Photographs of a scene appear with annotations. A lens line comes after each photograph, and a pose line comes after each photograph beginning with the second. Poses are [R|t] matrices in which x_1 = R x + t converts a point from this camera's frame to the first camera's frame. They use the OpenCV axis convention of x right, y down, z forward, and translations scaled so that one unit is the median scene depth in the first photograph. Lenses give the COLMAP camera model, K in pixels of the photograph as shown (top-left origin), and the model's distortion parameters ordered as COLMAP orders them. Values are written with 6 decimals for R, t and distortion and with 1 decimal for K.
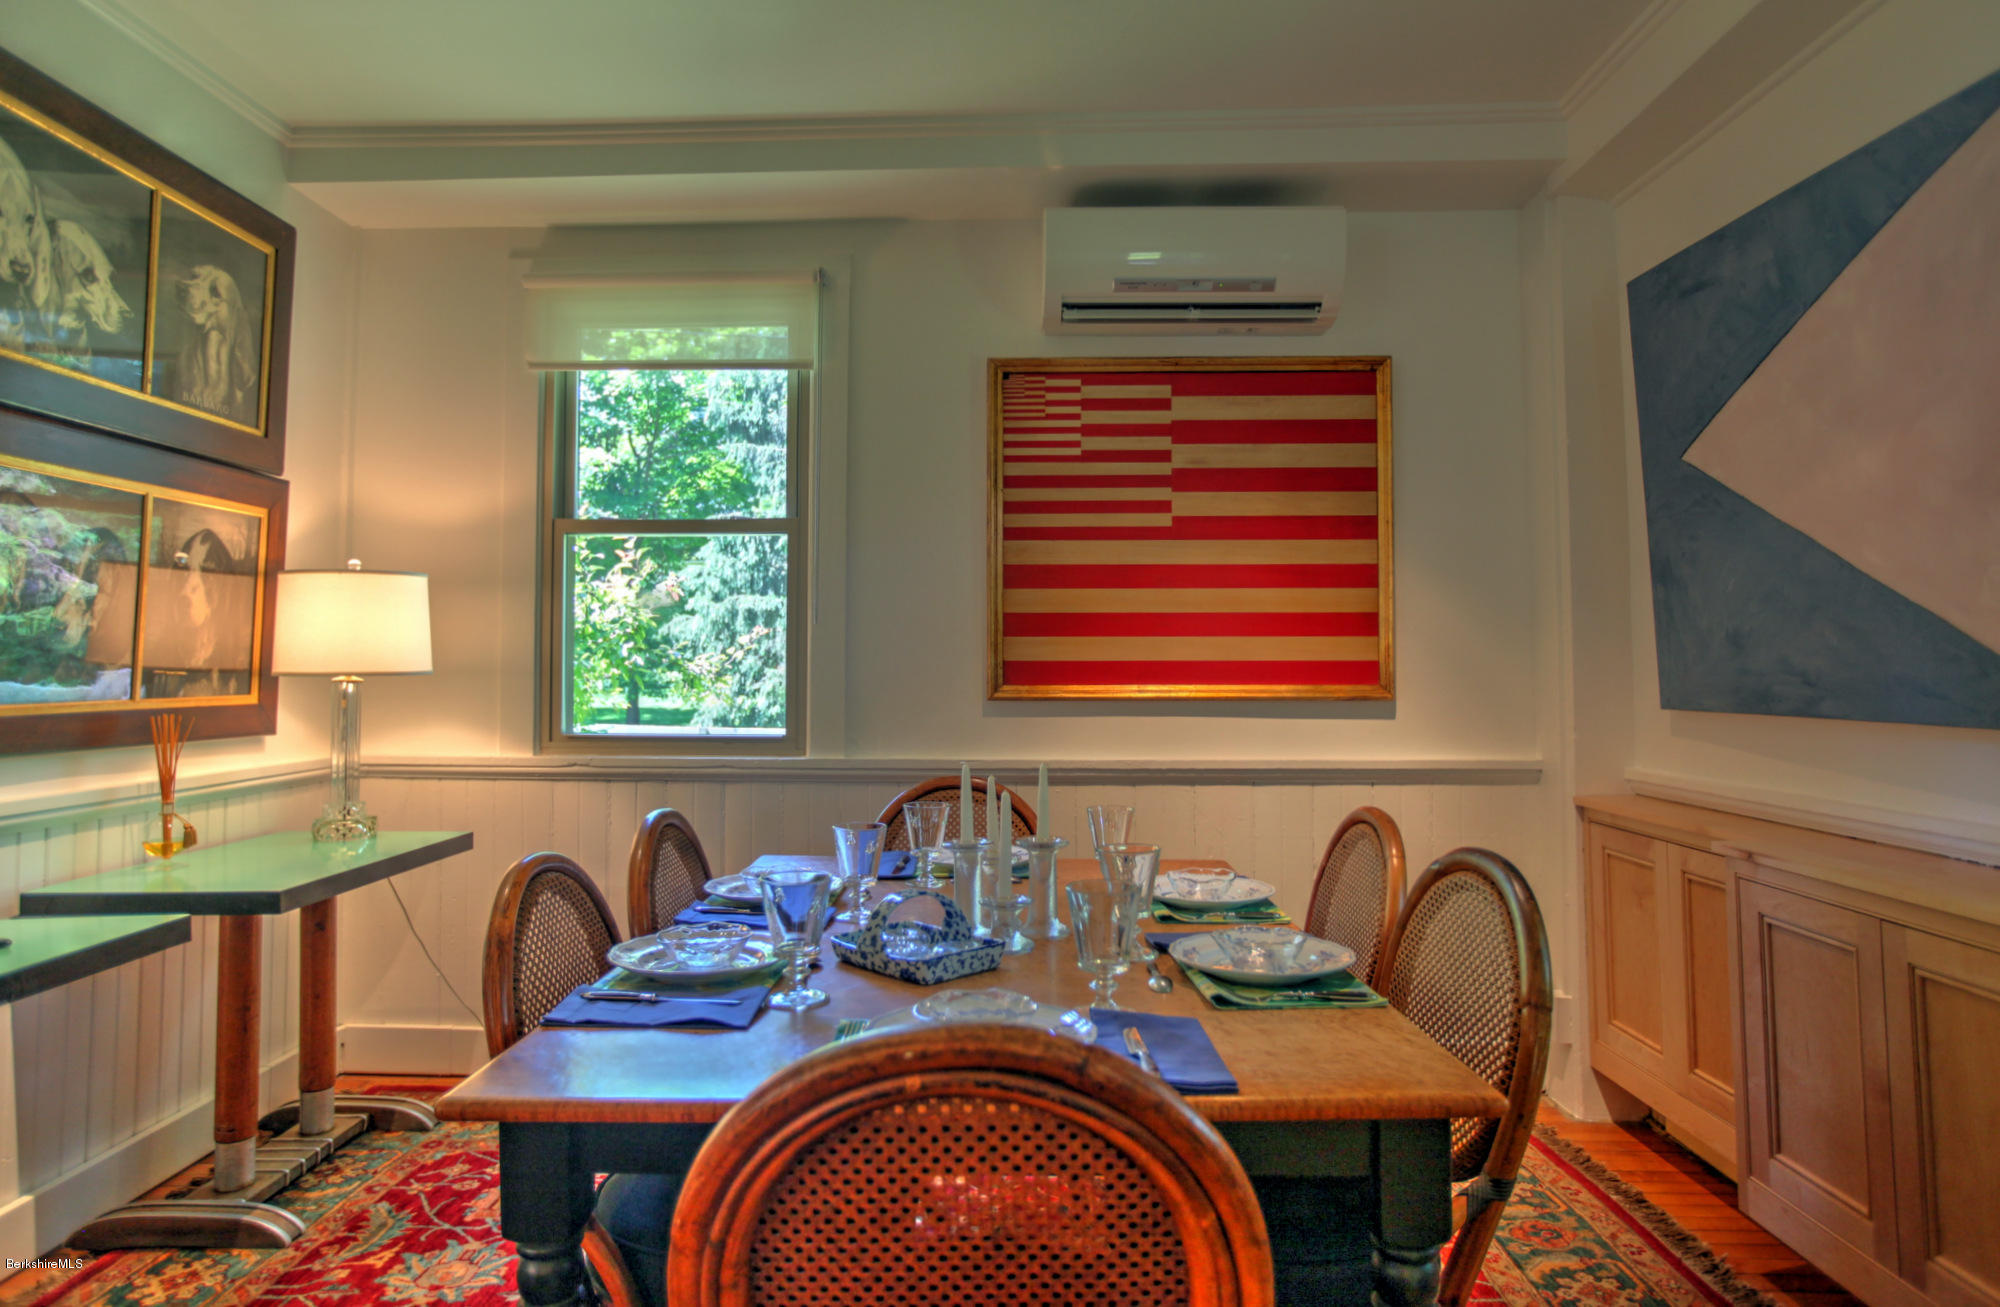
lens RADIAL K [[1180.5, 0, 983.2], [0, 1180.5, 626.8], [0, 0, 1]] dist [-0.018246, 0.023928]
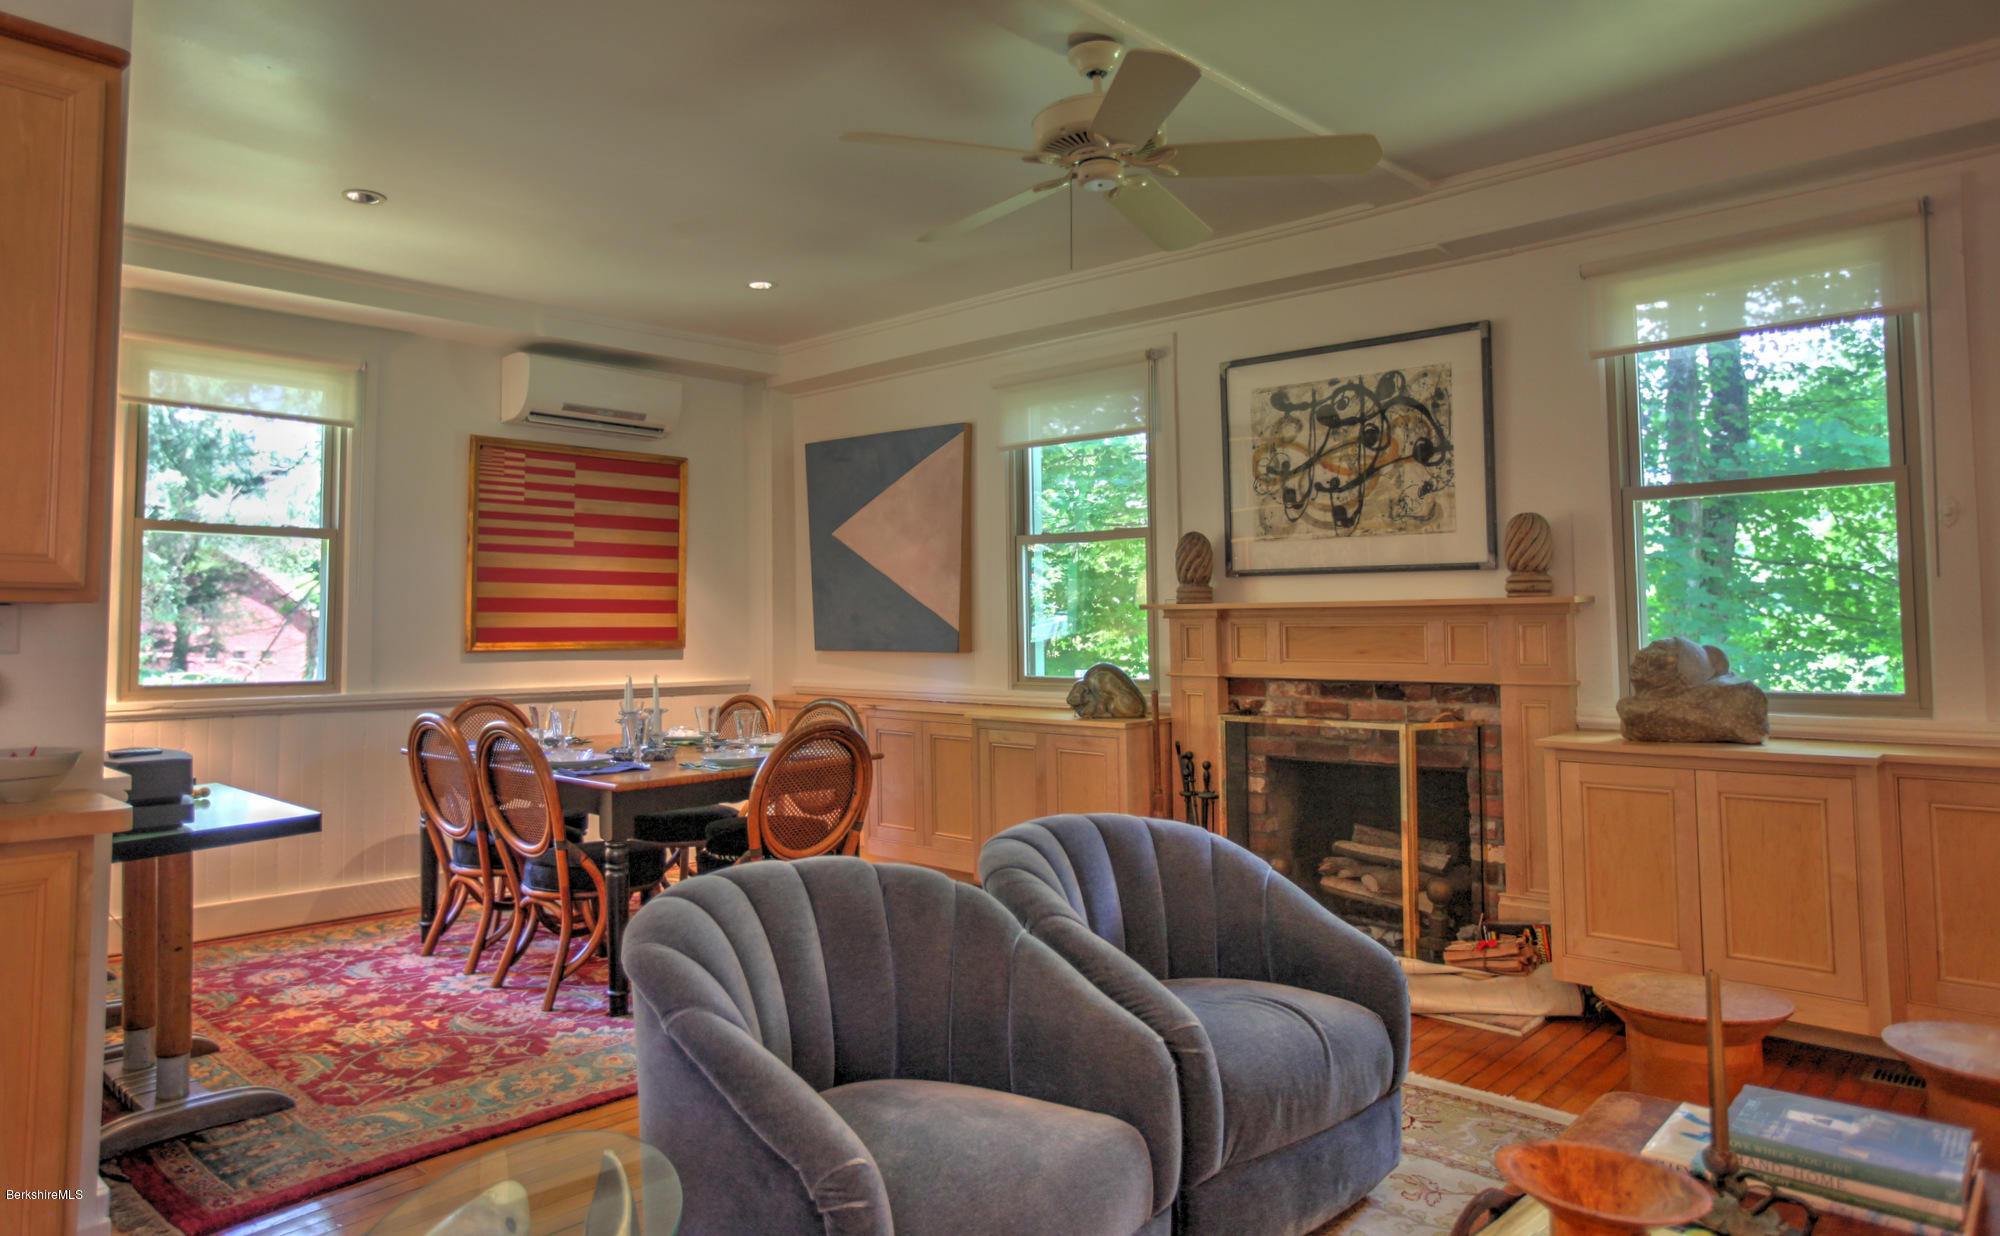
lens RADIAL K [[1324.2, 0, 929.1], [0, 1324.2, 569.3], [0, 0, 1]] dist [-0.039662, 0.045777]
pose [[0.689136, 0.027113, 0.724125, -0.874225], [-0.024582, 0.999599, -0.014033, -0.040498], [-0.724215, -0.008130, 0.689526, -0.679774]]
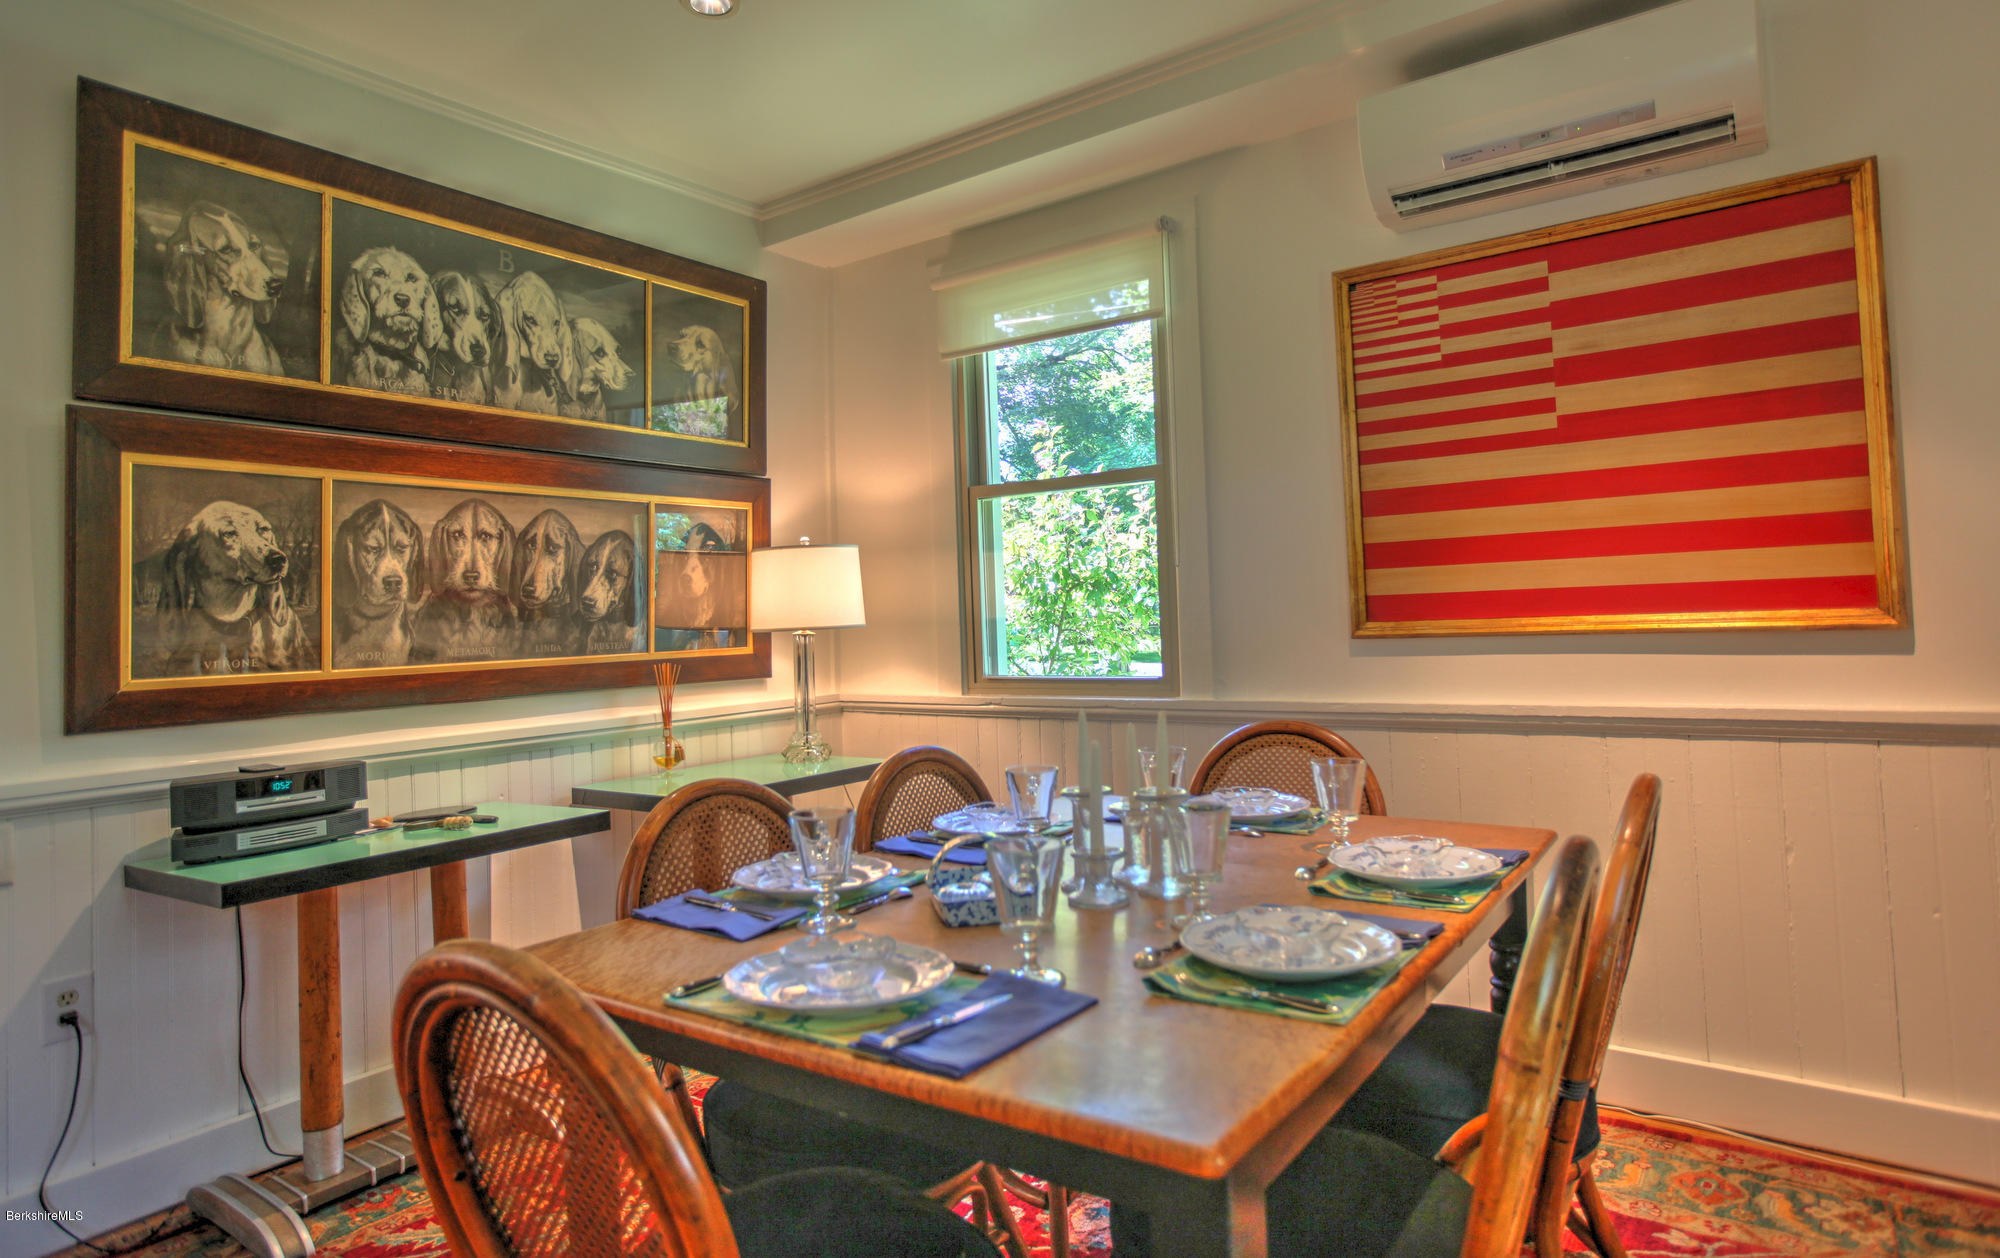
lens RADIAL K [[1134.9, 0, 972.3], [0, 1134.9, 563.6], [0, 0, 1]] dist [-0.006931, 0.008827]
pose [[0.820188, -0.056529, -0.569294, 0.278356], [0.055707, 0.998269, -0.018868, 0.003433], [0.569376, -0.016238, 0.821917, 0.102421]]
